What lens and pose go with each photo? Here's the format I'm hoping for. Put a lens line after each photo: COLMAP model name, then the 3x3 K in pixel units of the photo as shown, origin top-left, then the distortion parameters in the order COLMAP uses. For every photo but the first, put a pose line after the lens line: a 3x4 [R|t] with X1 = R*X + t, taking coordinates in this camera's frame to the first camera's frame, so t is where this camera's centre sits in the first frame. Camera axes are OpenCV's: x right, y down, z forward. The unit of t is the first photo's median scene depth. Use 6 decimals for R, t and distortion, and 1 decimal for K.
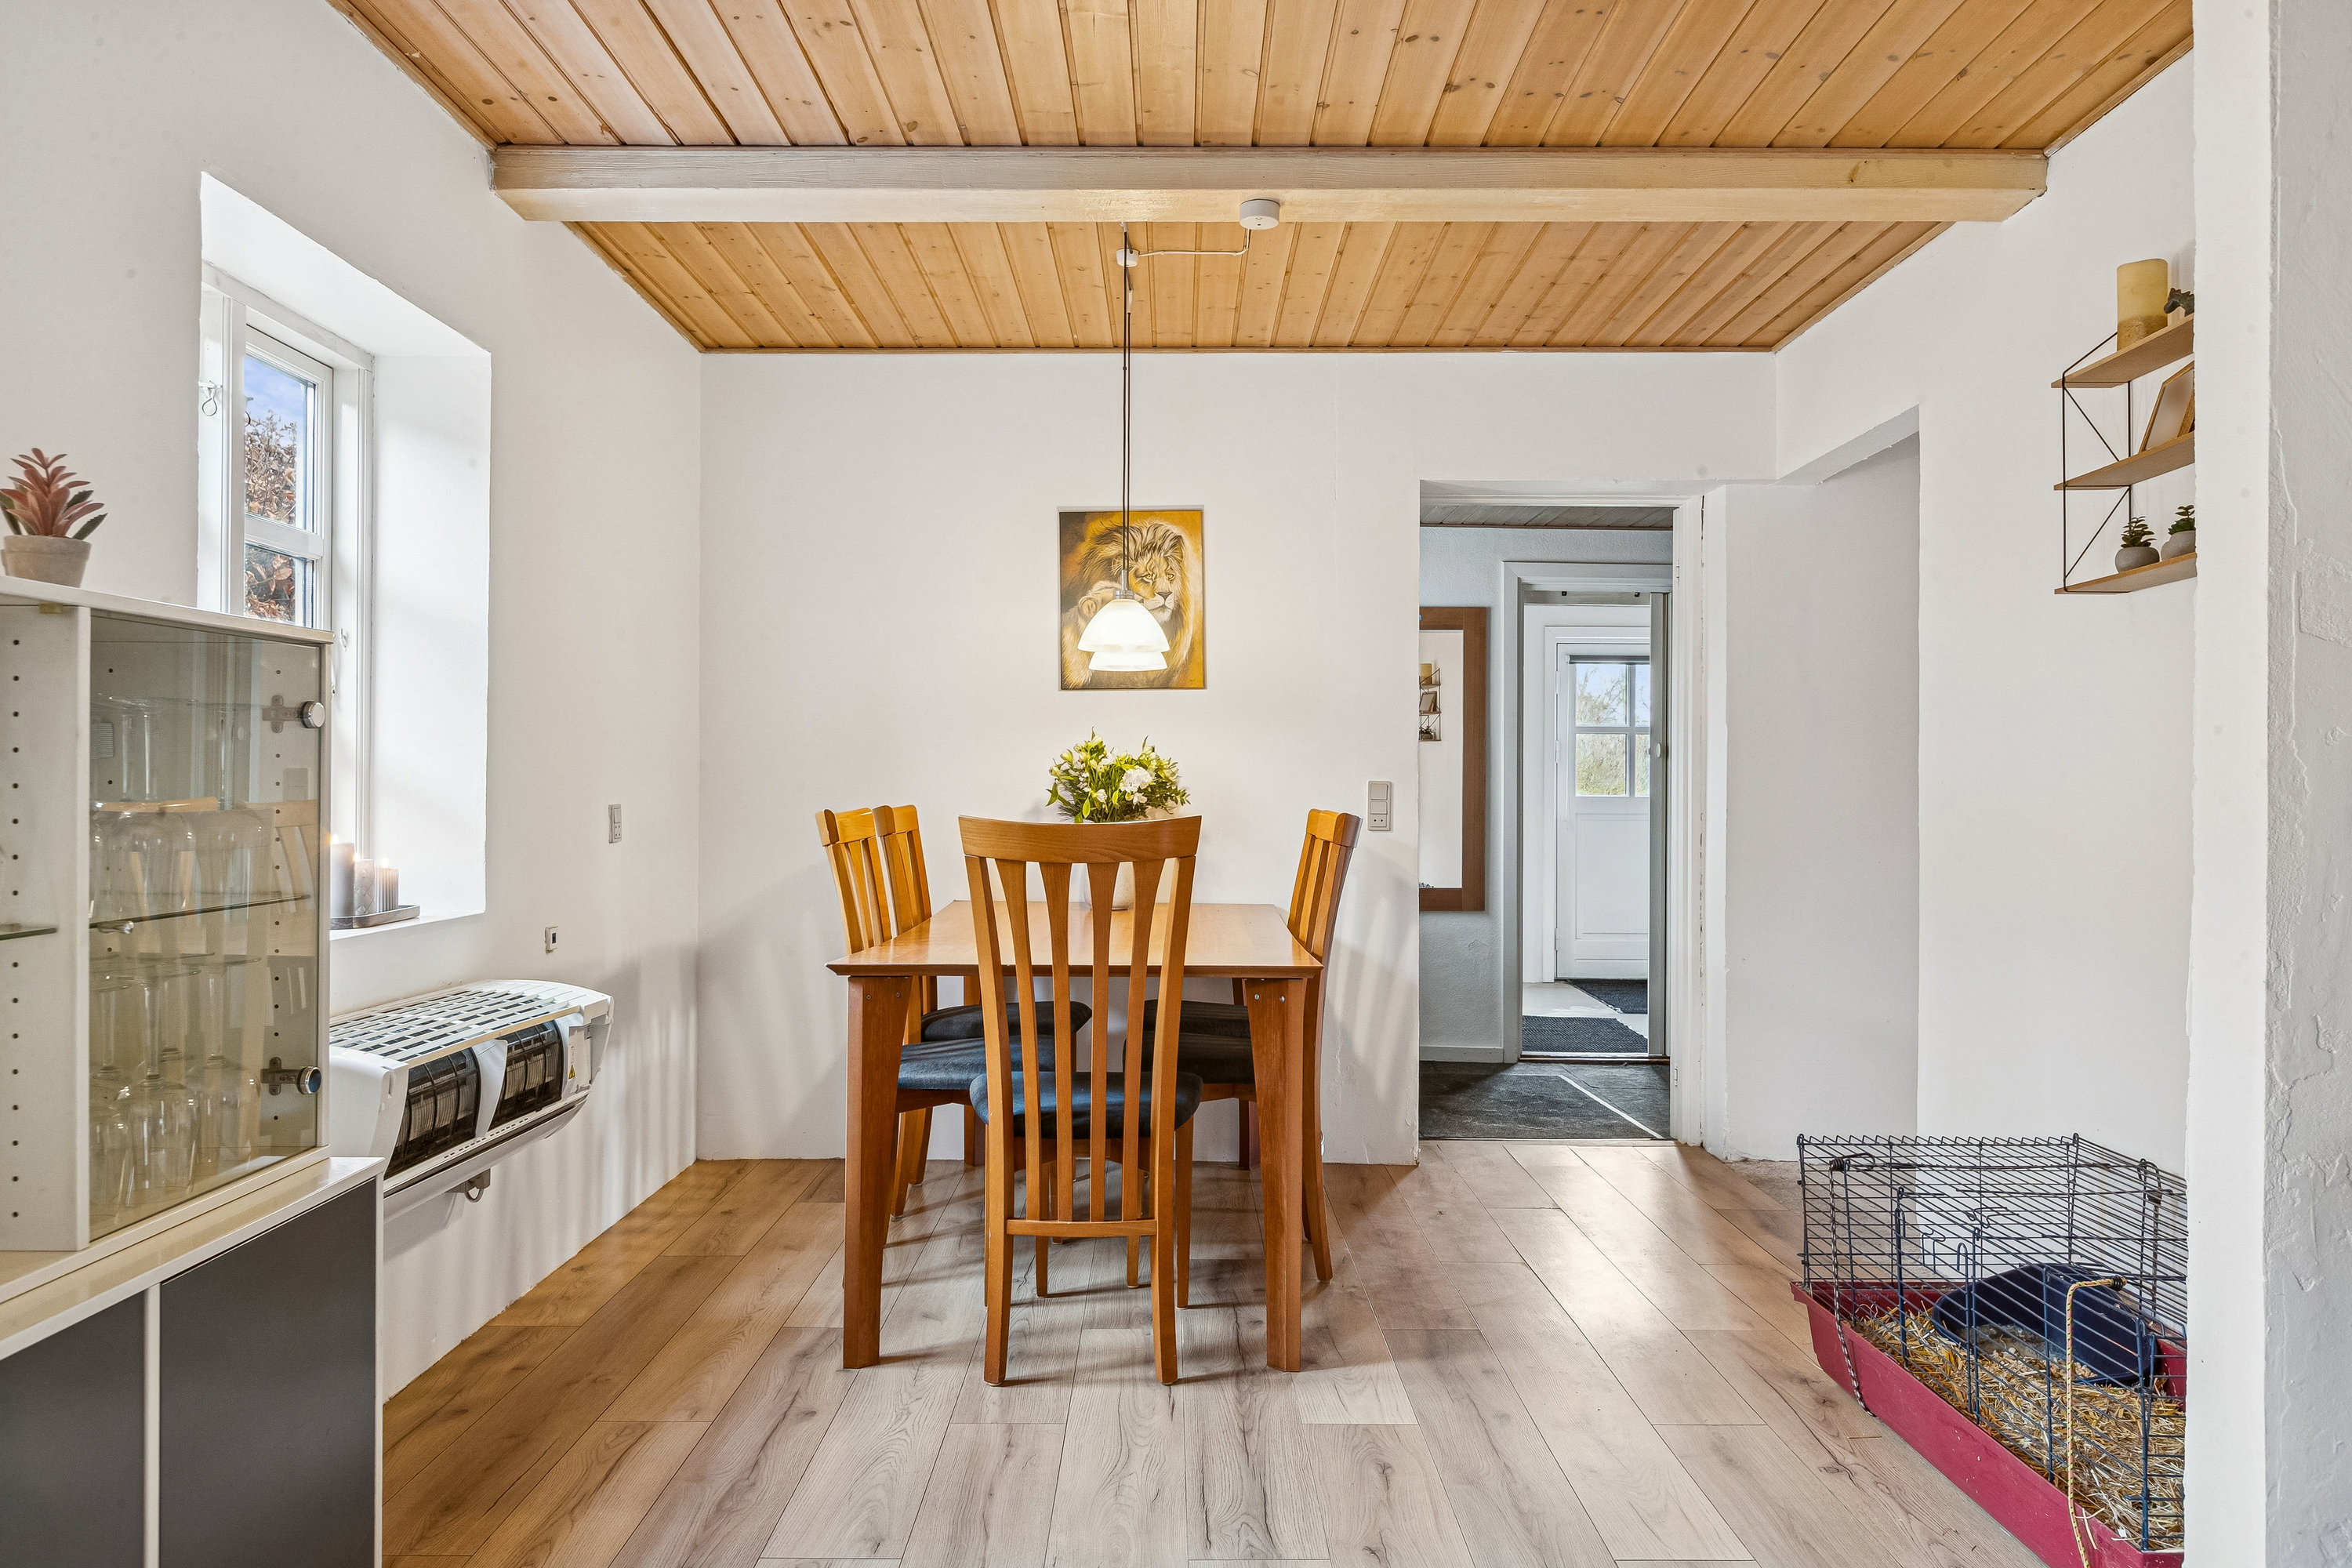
lens RADIAL K [[1572.2, 0, 1211.9], [0, 1572.2, 786.8], [0, 0, 1]] dist [0.001021, -0.000993]
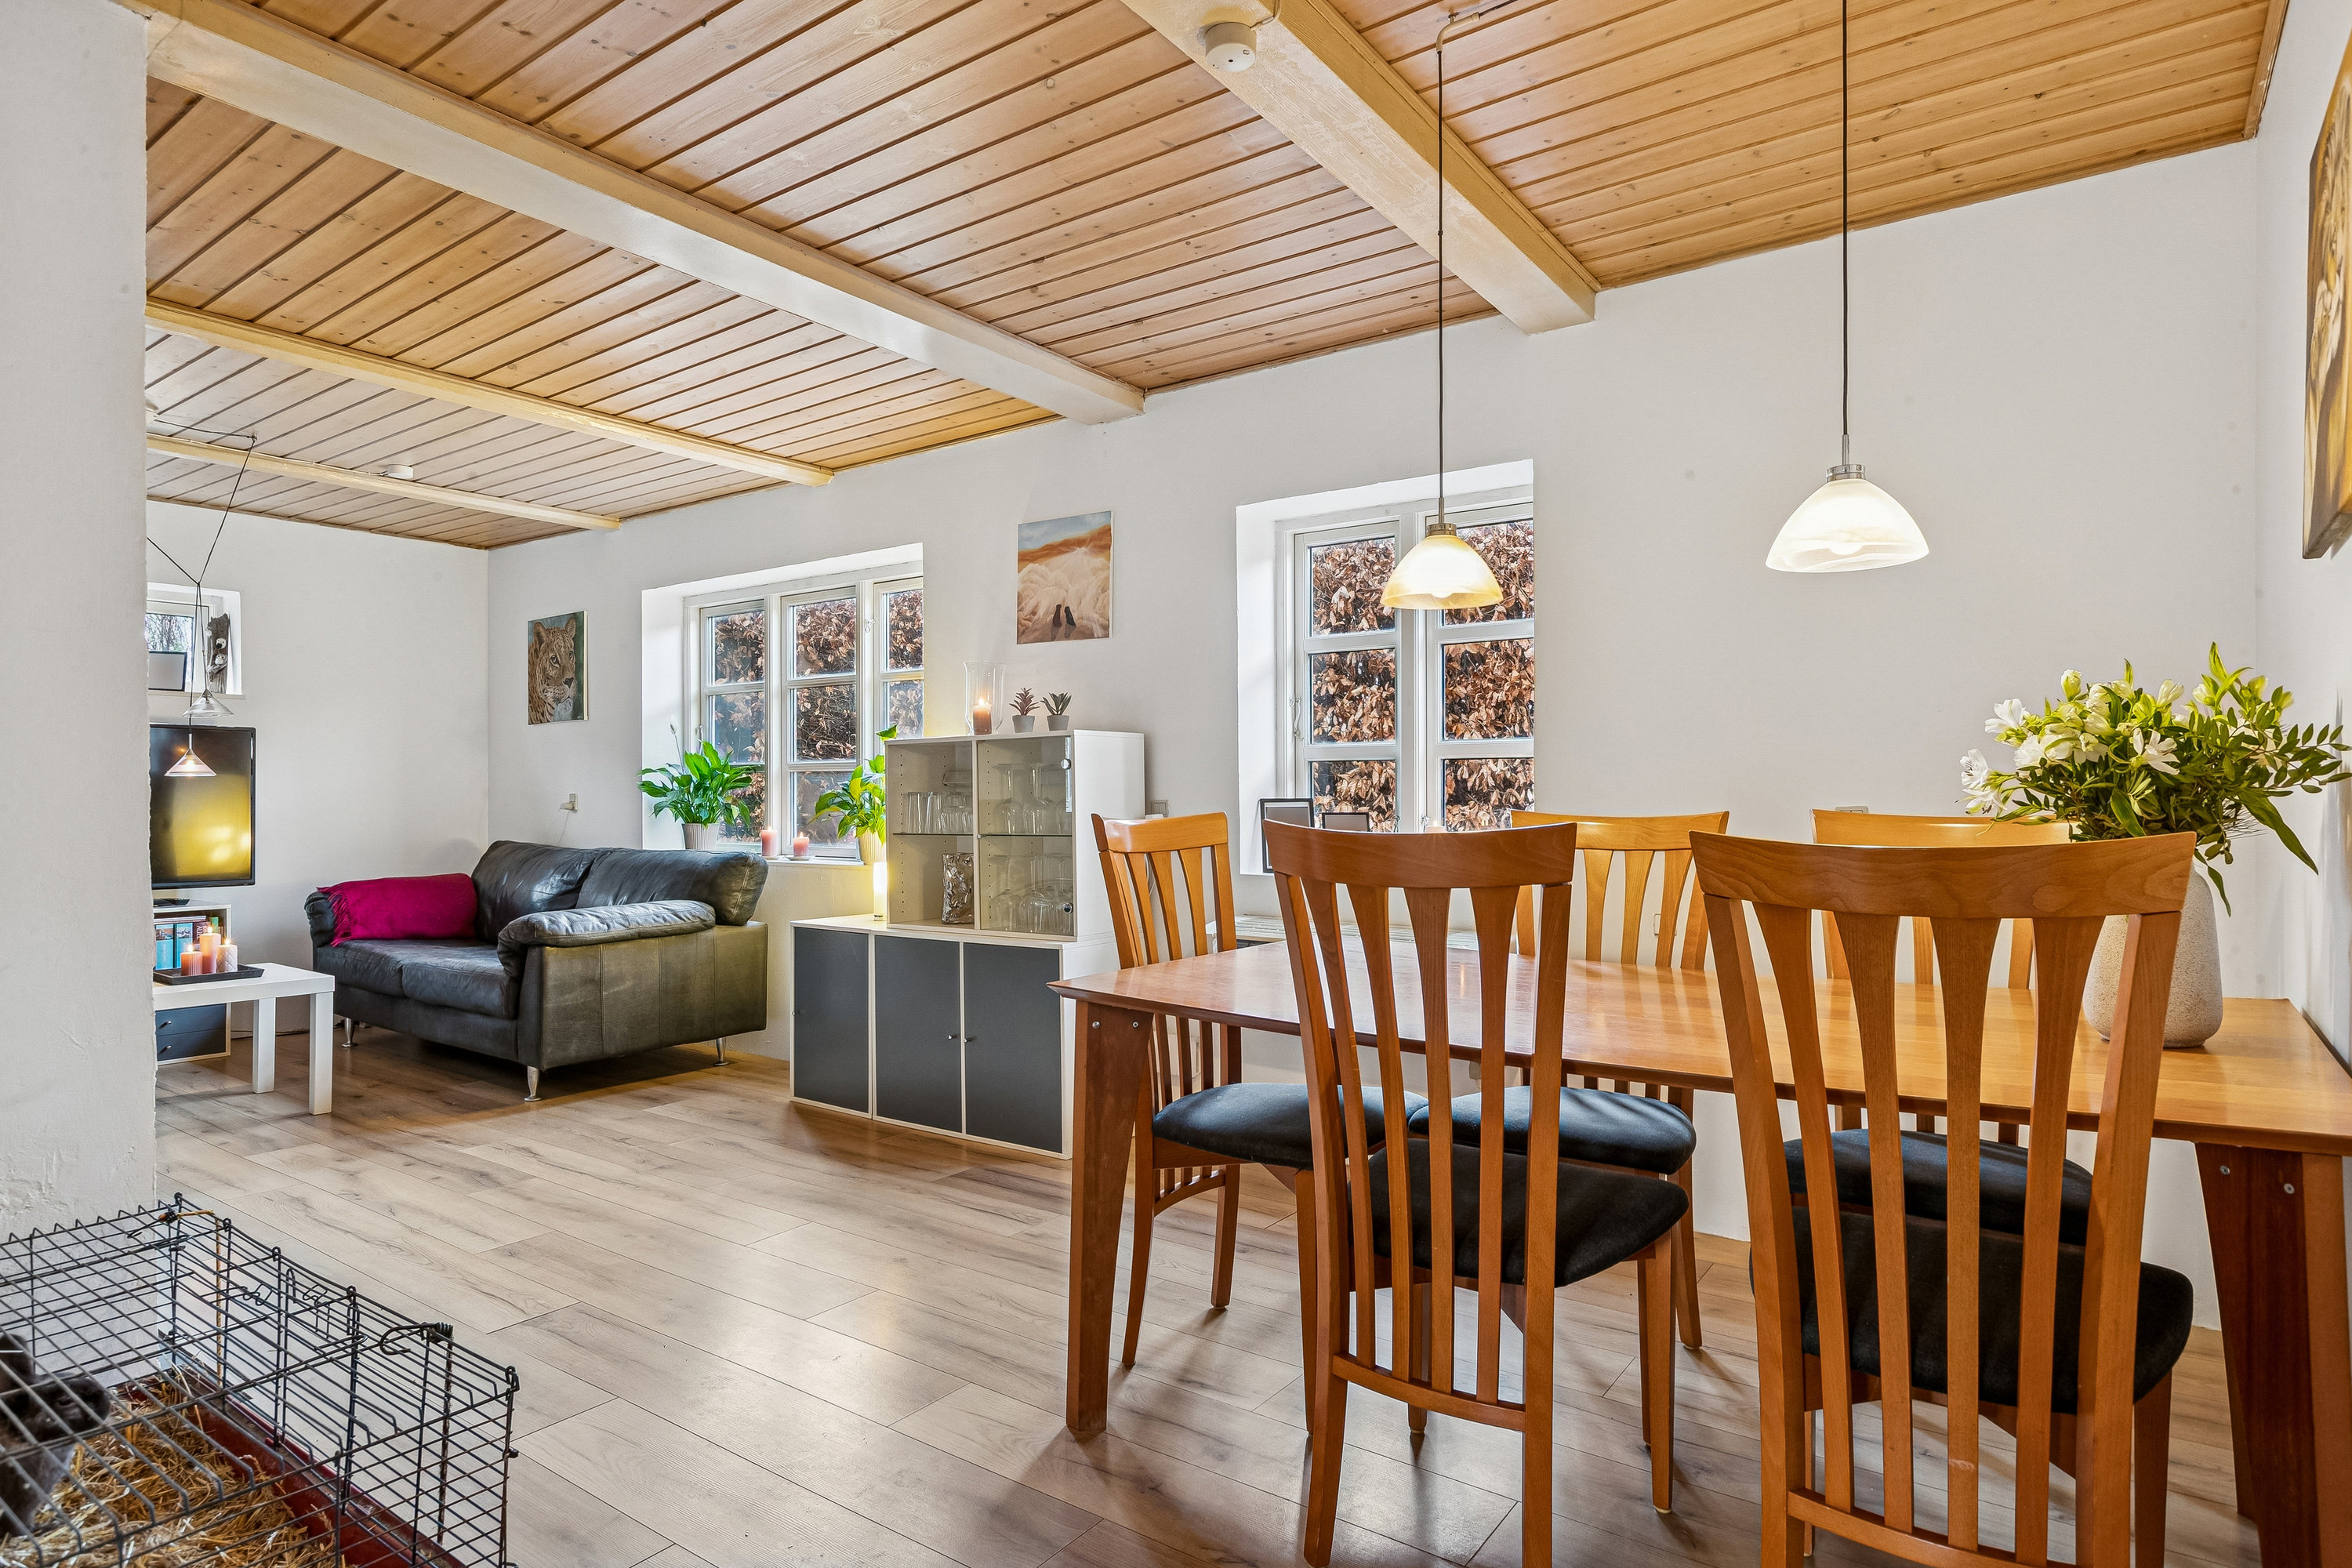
lens RADIAL K [[1265.3, 0, 1167.3], [0, 1265.3, 794.0], [0, 0, 1]] dist [-0.002448, -0.000116]
pose [[-0.605229, -0.006212, -0.796027, 0.602508], [0.000475, 0.999967, -0.008164, 0.011797], [0.796051, -0.005320, -0.605206, 1.480736]]
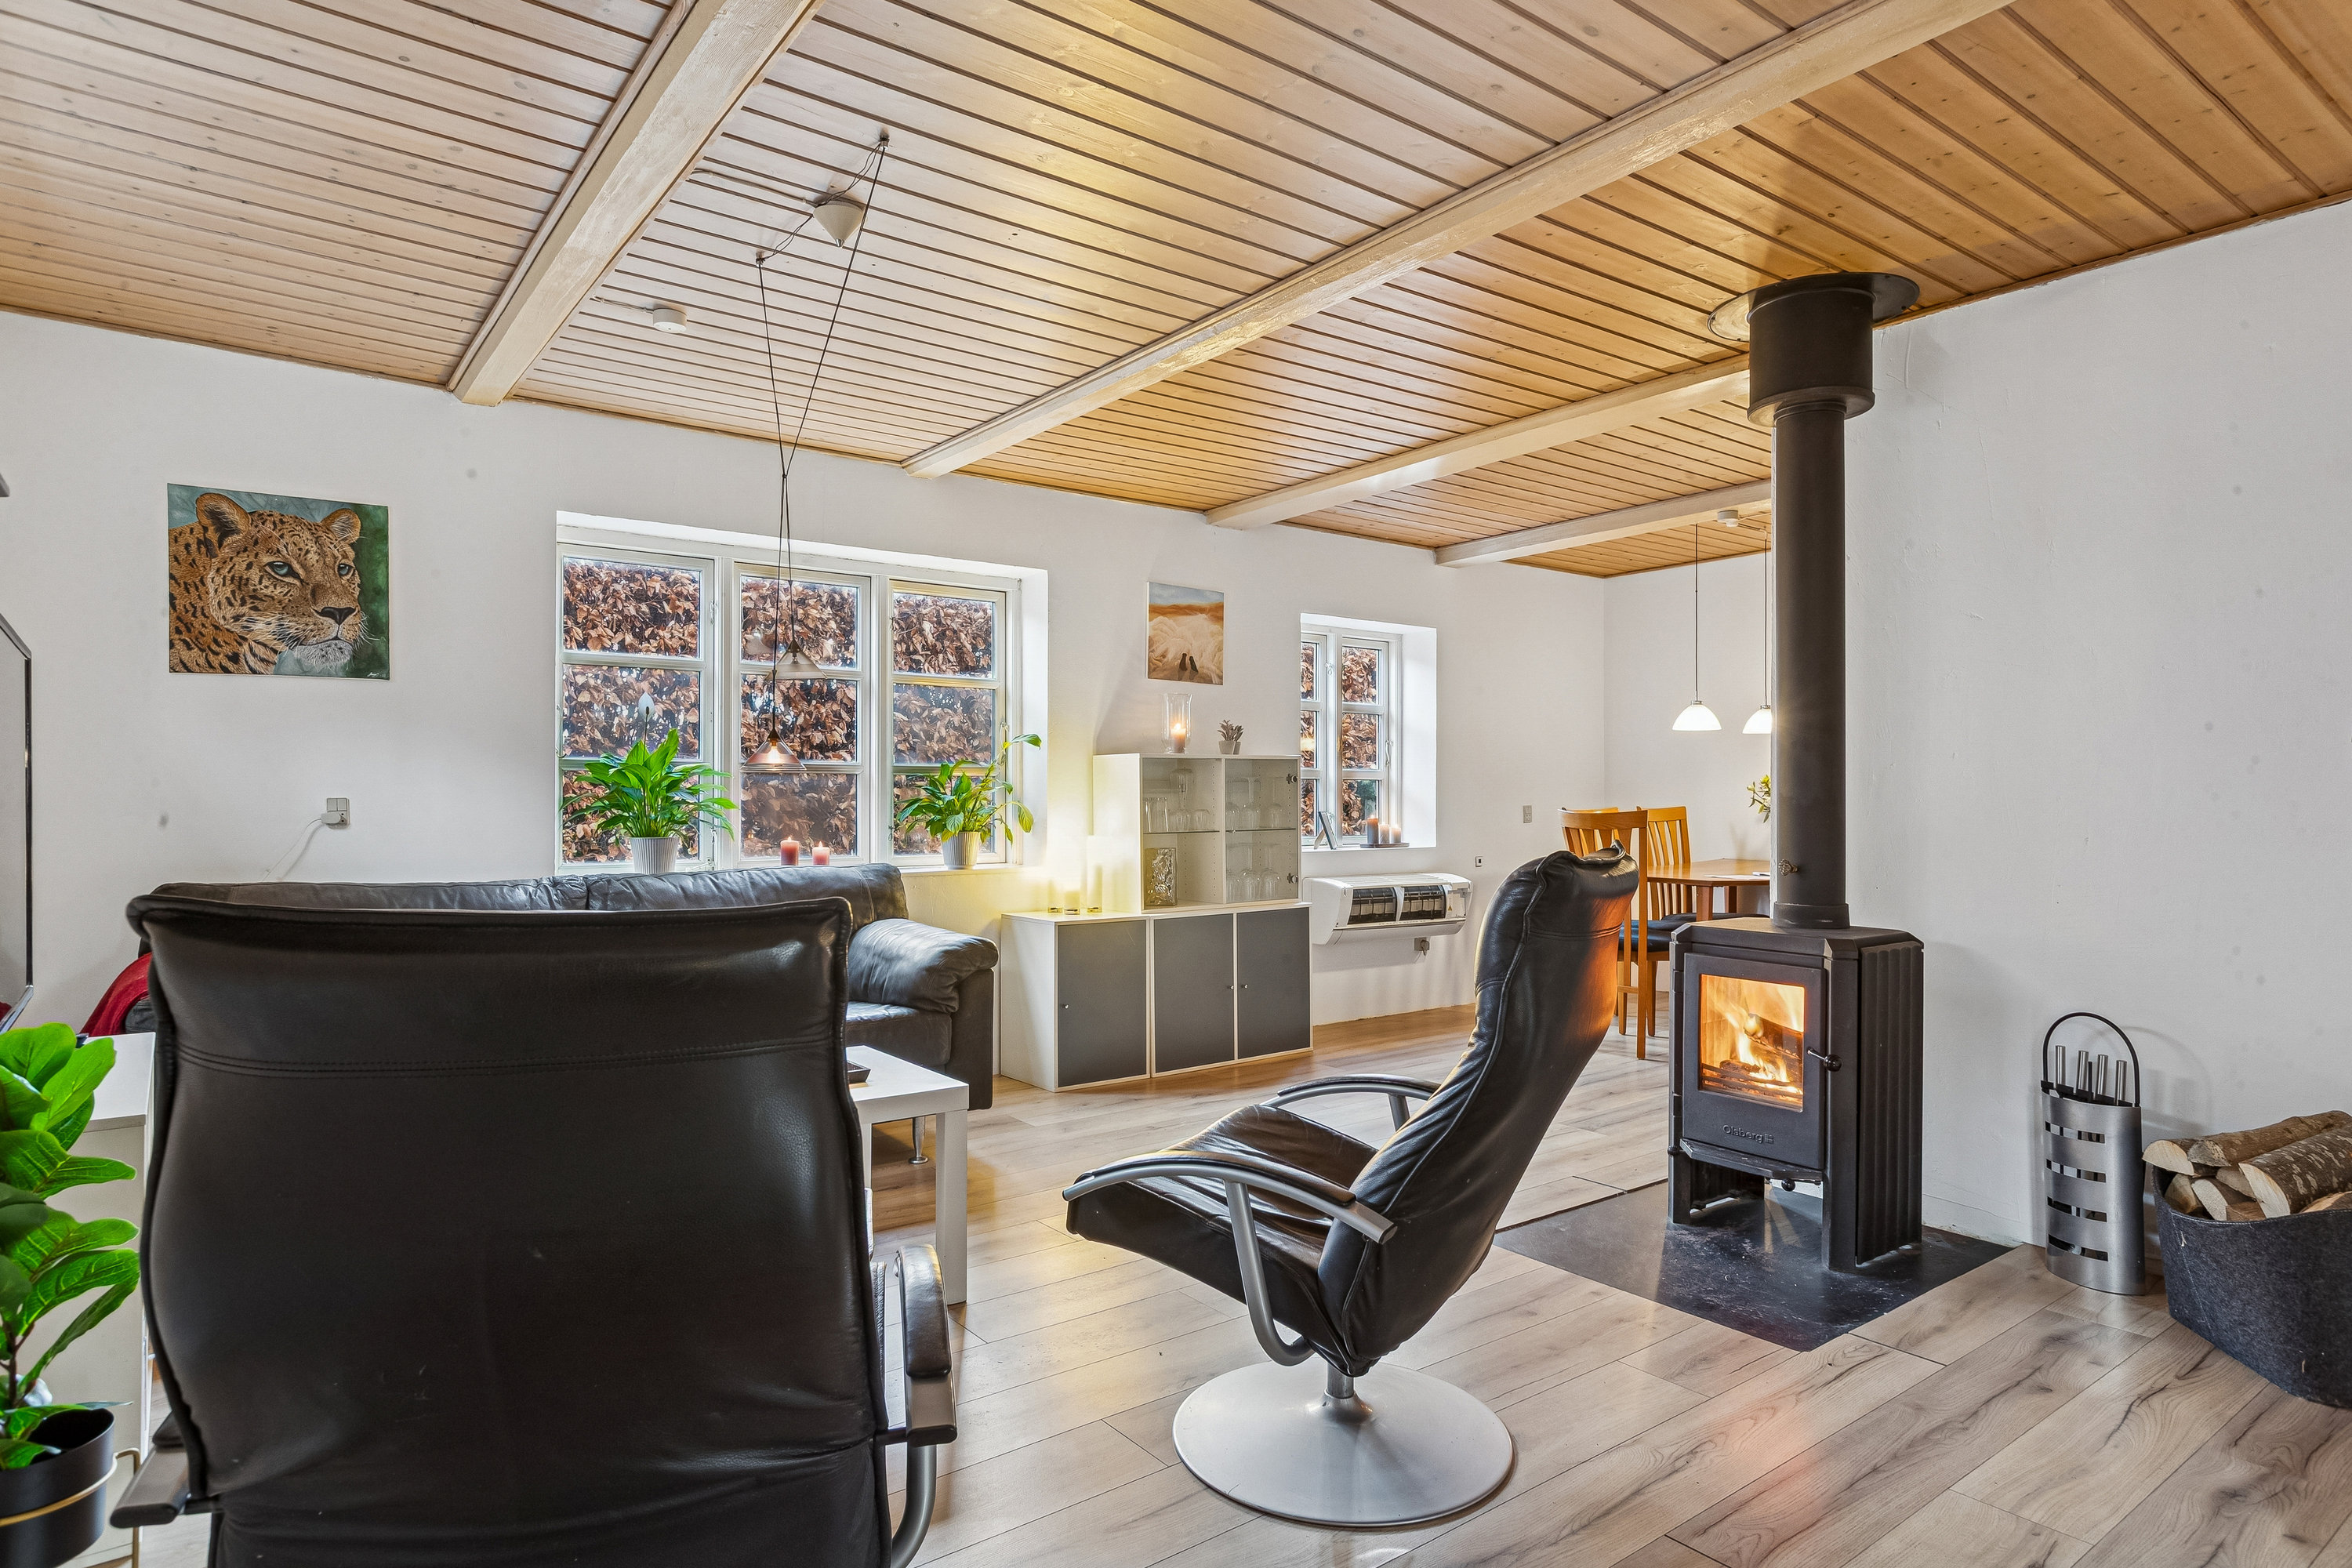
lens RADIAL K [[1318.8, 0, 1188.5], [0, 1318.8, 762.8], [0, 0, 1]] dist [0.003327, 0.000303]
pose [[0.590868, -0.024601, -0.806393, 1.105052], [0.004405, 0.999618, -0.027269, -0.000864], [0.806756, 0.012560, 0.590751, -0.636173]]
